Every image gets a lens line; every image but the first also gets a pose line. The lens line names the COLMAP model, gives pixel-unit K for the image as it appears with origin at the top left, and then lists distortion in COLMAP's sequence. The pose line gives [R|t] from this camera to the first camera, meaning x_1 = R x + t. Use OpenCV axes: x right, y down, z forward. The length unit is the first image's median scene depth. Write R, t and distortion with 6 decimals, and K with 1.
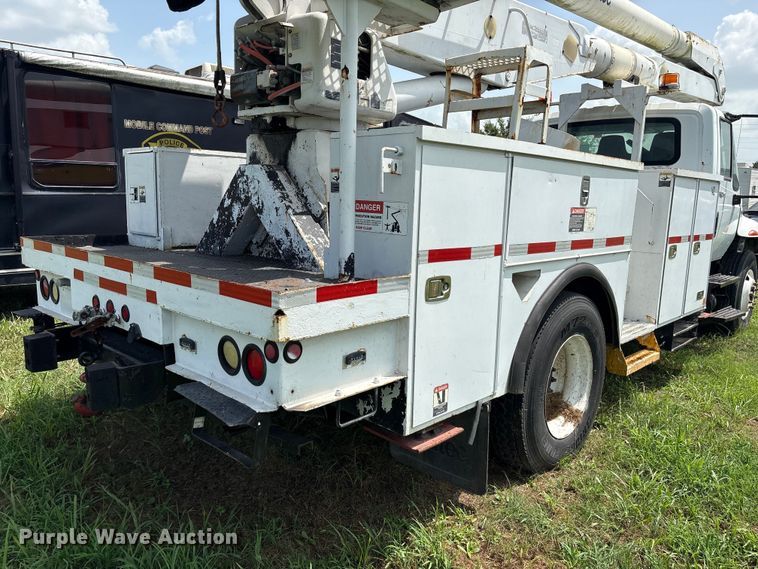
lens RADIAL K [[581.3, 0, 379.0], [0, 581.3, 284.5], [0, 0, 1]] dist [0.002708, -0.000487]
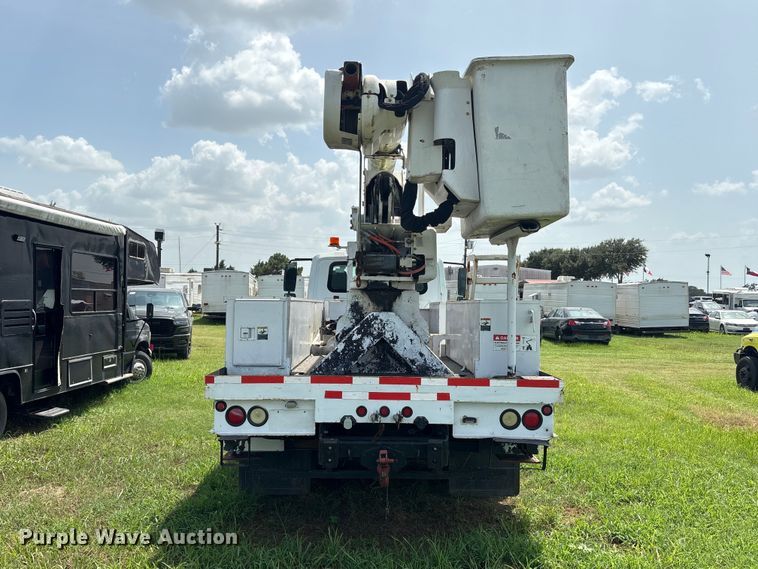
lens RADIAL K [[581.3, 0, 379.0], [0, 581.3, 284.5], [0, 0, 1]] dist [0.002708, -0.000487]
pose [[0.735169, 0.016374, 0.677686, -1.332732], [0.106591, 0.984480, -0.139419, -0.066985], [-0.669451, 0.174732, 0.722014, -0.126825]]
